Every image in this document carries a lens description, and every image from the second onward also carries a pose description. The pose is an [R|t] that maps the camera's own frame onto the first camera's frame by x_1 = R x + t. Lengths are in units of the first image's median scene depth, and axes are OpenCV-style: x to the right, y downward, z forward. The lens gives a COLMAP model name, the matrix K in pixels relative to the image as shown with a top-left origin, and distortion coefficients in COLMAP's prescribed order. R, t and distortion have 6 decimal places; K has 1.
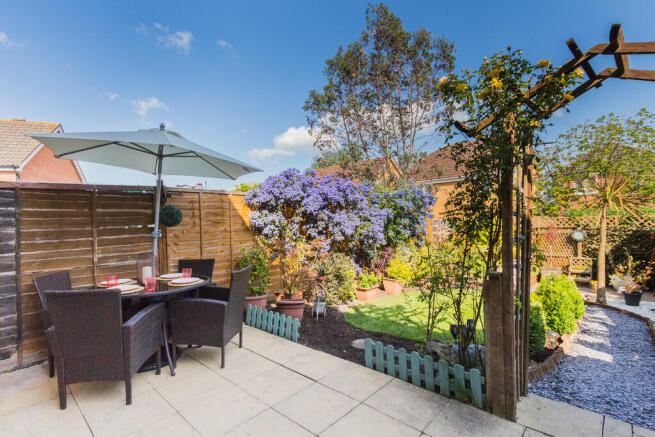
lens RADIAL K [[310.3, 0, 328.5], [0, 310.3, 220.2], [0, 0, 1]] dist [0.000950, 0.000176]
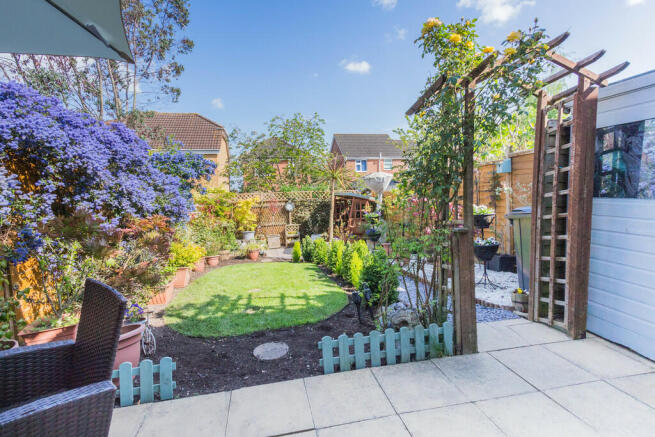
lens RADIAL K [[310.3, 0, 327.3], [0, 310.3, 217.2], [0, 0, 1]] dist [0.000950, 0.000176]
pose [[0.581814, -0.057886, 0.811259, -0.212366], [0.009939, 0.997896, 0.064075, 0.018975], [-0.813261, -0.029216, 0.581165, 0.257919]]
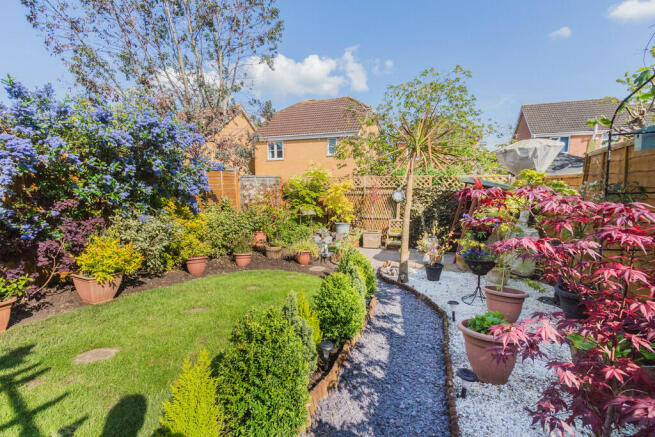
lens RADIAL K [[310.3, 0, 321.7], [0, 310.3, 217.5], [0, 0, 1]] dist [0.000950, 0.000176]
pose [[0.923280, -0.025658, 0.383270, 0.401212], [-0.018794, 0.993555, 0.111786, 0.022716], [-0.383668, -0.110413, 0.916847, 0.384687]]
